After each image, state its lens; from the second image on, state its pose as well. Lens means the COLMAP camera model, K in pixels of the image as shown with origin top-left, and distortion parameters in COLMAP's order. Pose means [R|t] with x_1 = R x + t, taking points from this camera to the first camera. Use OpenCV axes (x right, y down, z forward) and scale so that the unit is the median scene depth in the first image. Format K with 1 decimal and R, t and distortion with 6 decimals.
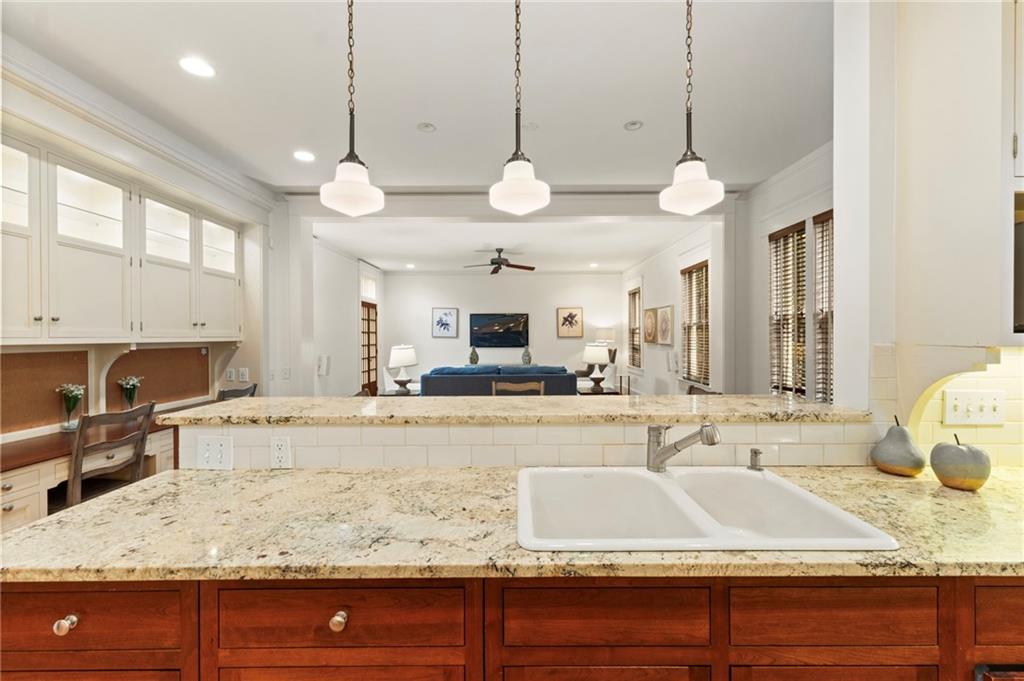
lens RADIAL K [[429.6, 0, 517.4], [0, 429.6, 341.7], [0, 0, 1]] dist [0.001259, -0.000745]
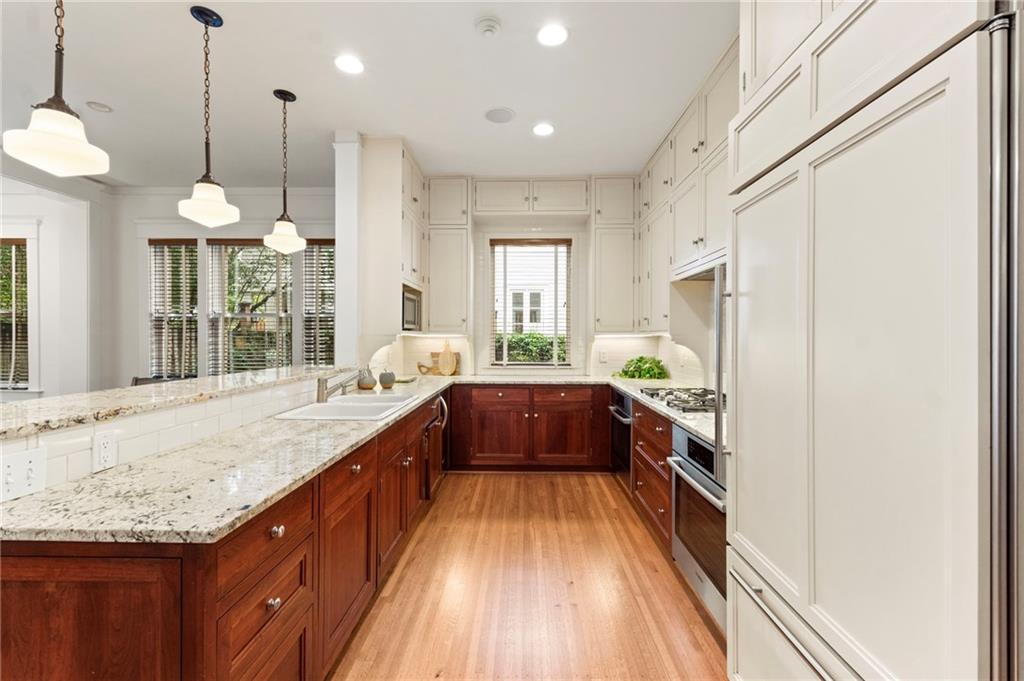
lens RADIAL K [[429.6, 0, 519.1], [0, 429.6, 338.0], [0, 0, 1]] dist [0.001259, -0.000745]
pose [[0.015123, -0.001900, 0.999884, -0.340370], [0.006400, 0.999978, 0.001804, 0.006097], [-0.999865, 0.006372, 0.015134, 0.029041]]
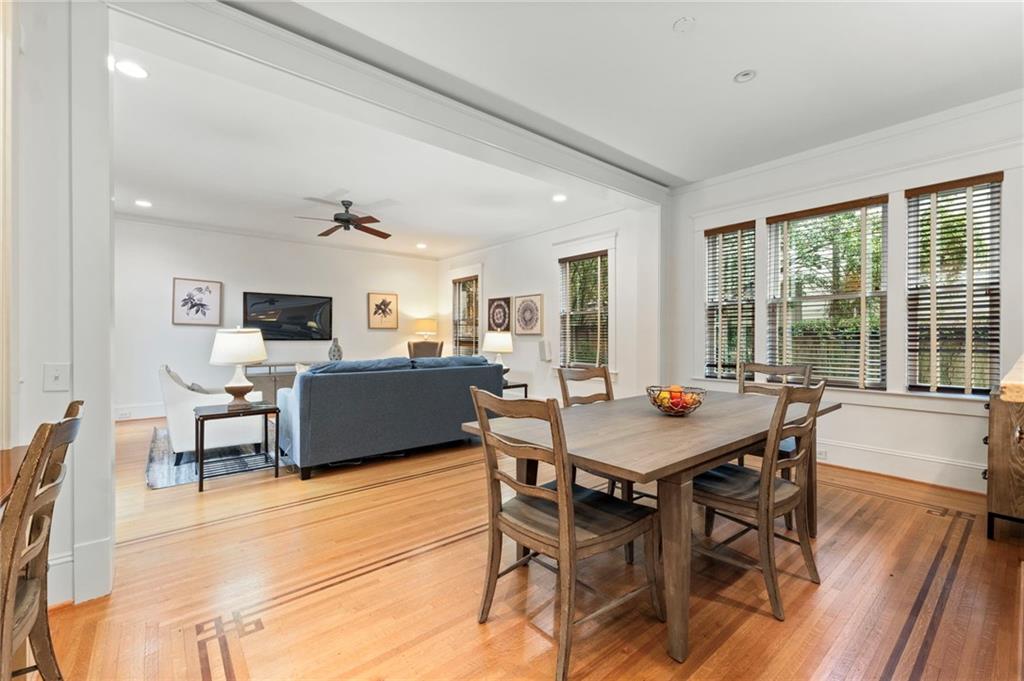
lens RADIAL K [[429.6, 0, 517.3], [0, 429.6, 342.5], [0, 0, 1]] dist [0.001259, -0.000745]
pose [[0.769100, -0.000960, 0.639128, -0.351495], [0.002950, 0.999994, -0.002047, 0.031804], [-0.639122, 0.003460, 0.769097, 0.309227]]
